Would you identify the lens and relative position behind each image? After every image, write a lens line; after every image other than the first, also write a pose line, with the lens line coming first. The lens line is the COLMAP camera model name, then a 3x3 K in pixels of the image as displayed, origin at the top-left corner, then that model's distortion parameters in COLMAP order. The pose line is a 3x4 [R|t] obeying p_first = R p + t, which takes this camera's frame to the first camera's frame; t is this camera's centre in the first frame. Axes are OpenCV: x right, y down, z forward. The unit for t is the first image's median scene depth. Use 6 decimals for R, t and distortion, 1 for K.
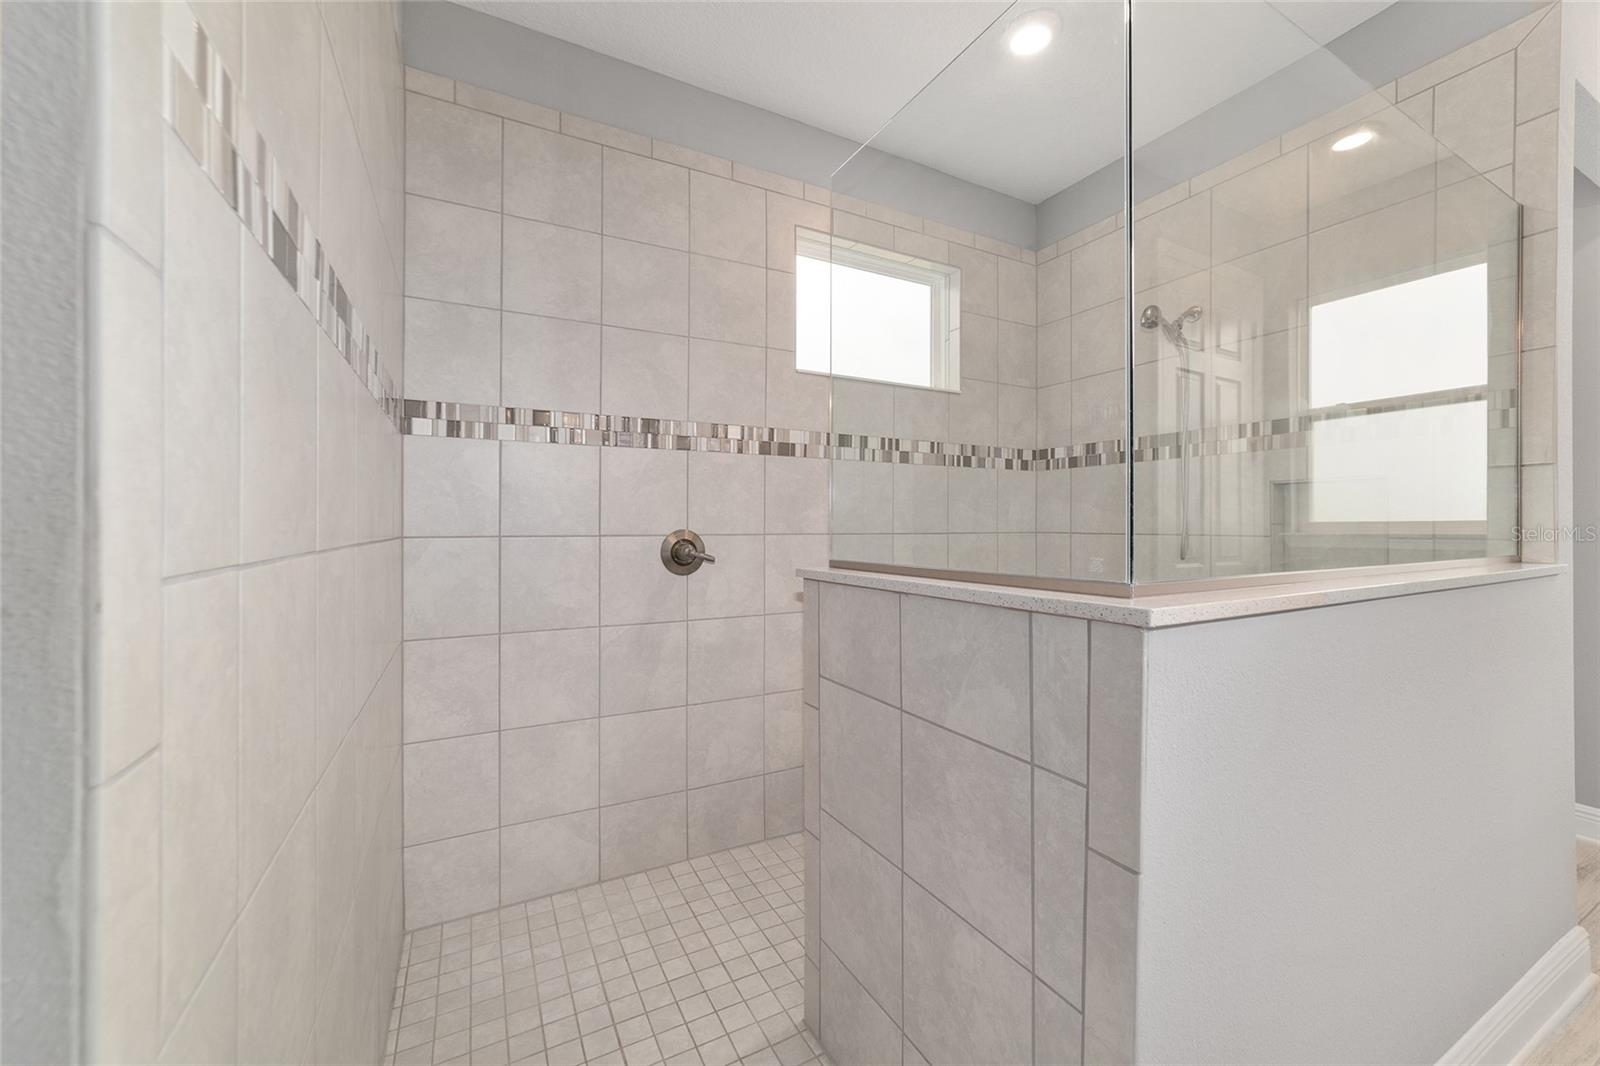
lens RADIAL K [[613.0, 0, 787.2], [0, 613.0, 523.0], [0, 0, 1]] dist [-0.013550, 0.005756]
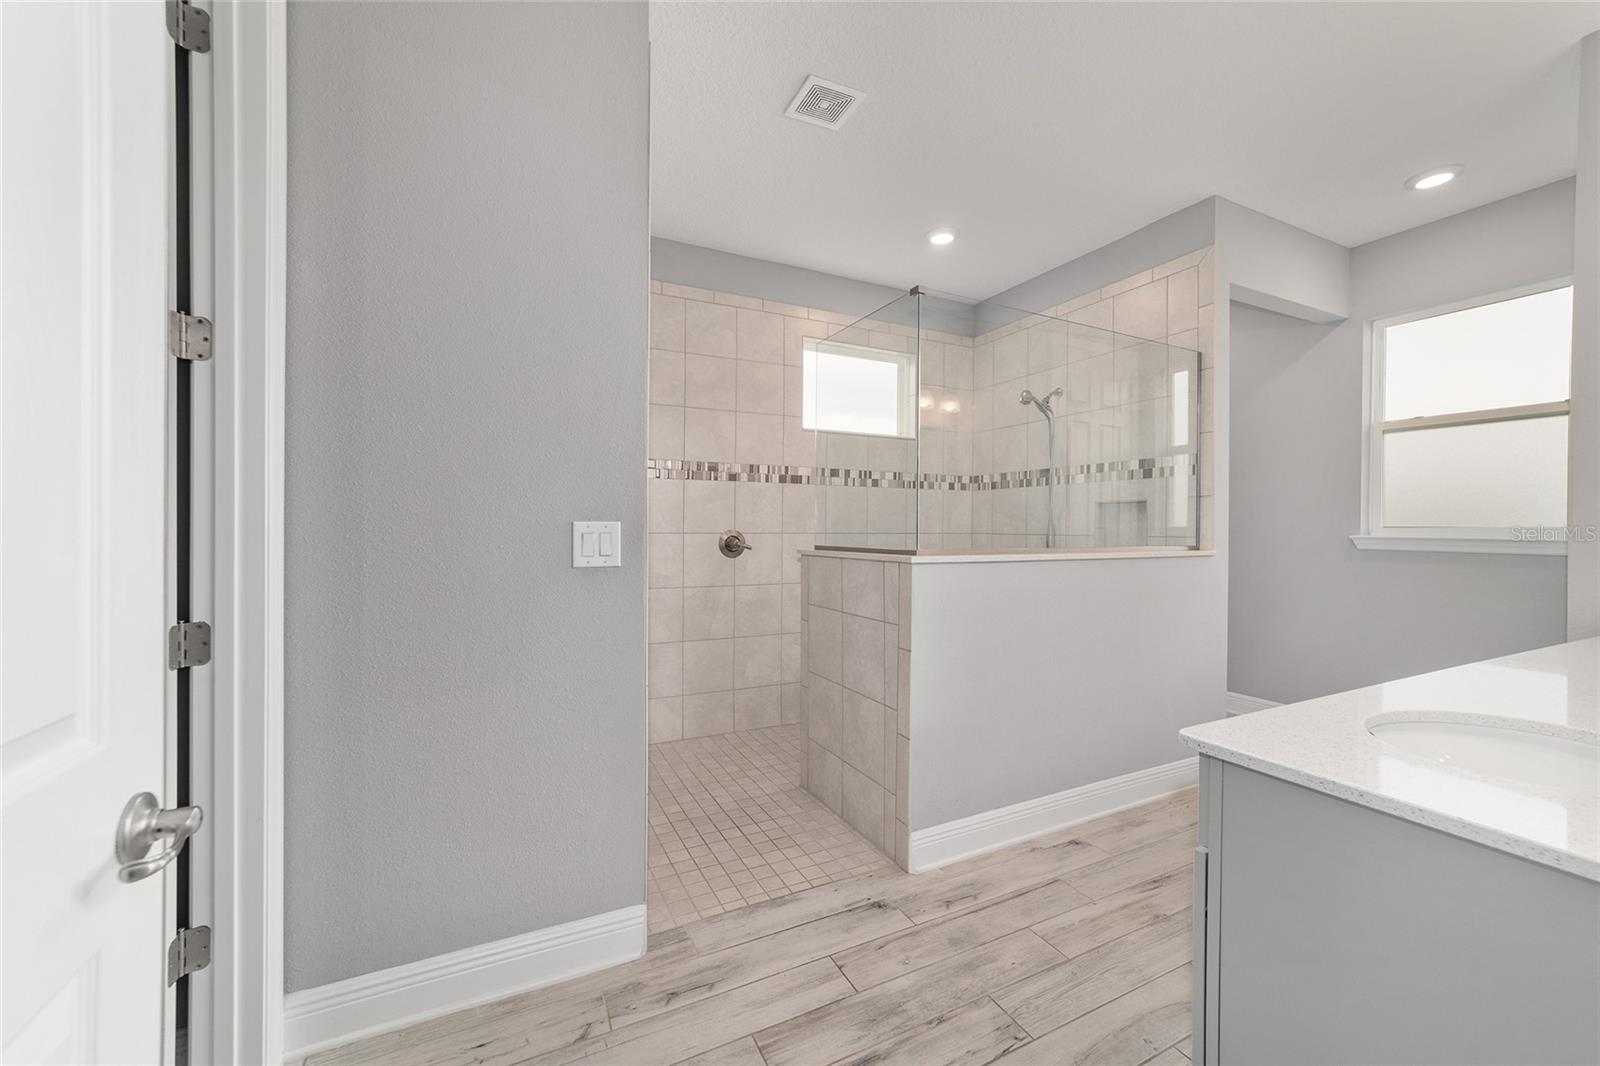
lens RADIAL K [[613.0, 0, 796.8], [0, 613.0, 533.3], [0, 0, 1]] dist [-0.013550, 0.005756]
pose [[0.999771, 0.005233, -0.020771, 0.036008], [-0.004987, 0.999917, 0.011897, -0.000151], [0.020831, -0.011791, 0.999713, -0.627021]]
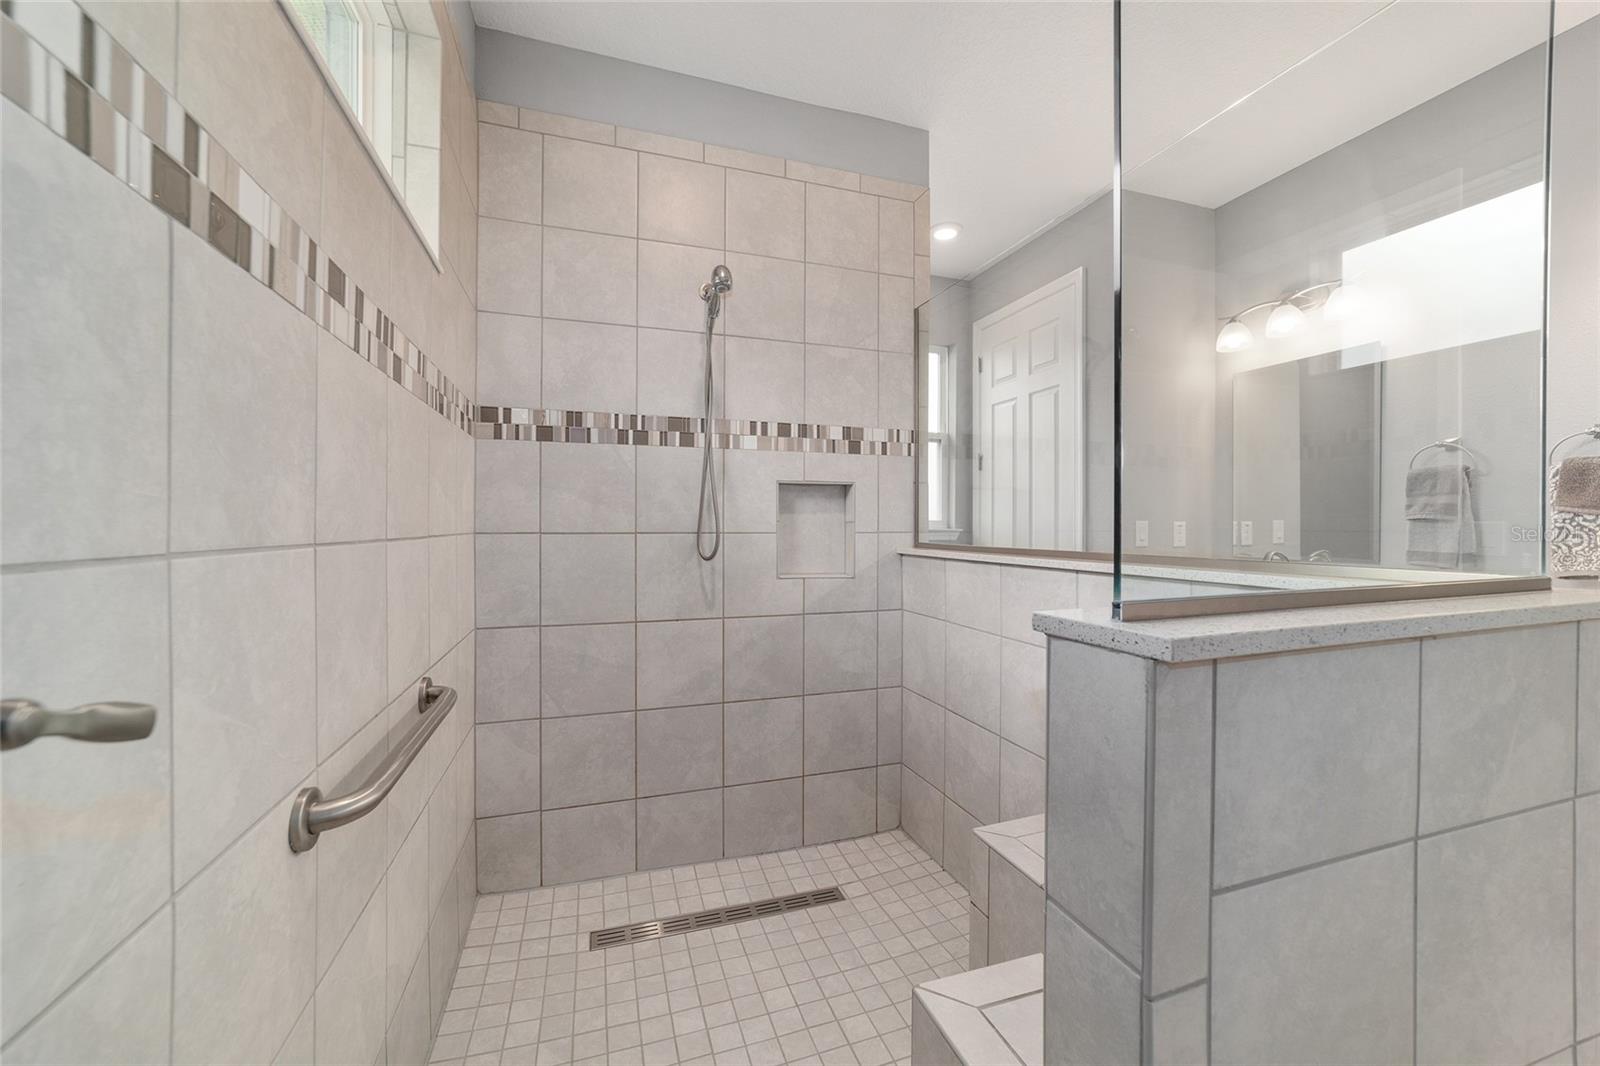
lens RADIAL K [[613.0, 0, 795.4], [0, 613.0, 529.6], [0, 0, 1]] dist [-0.013550, 0.005756]
pose [[0.158835, -0.008405, 0.987269, -0.246828], [-0.003177, 0.999954, 0.009024, 0.006586], [-0.987300, -0.004570, 0.158801, 0.787047]]
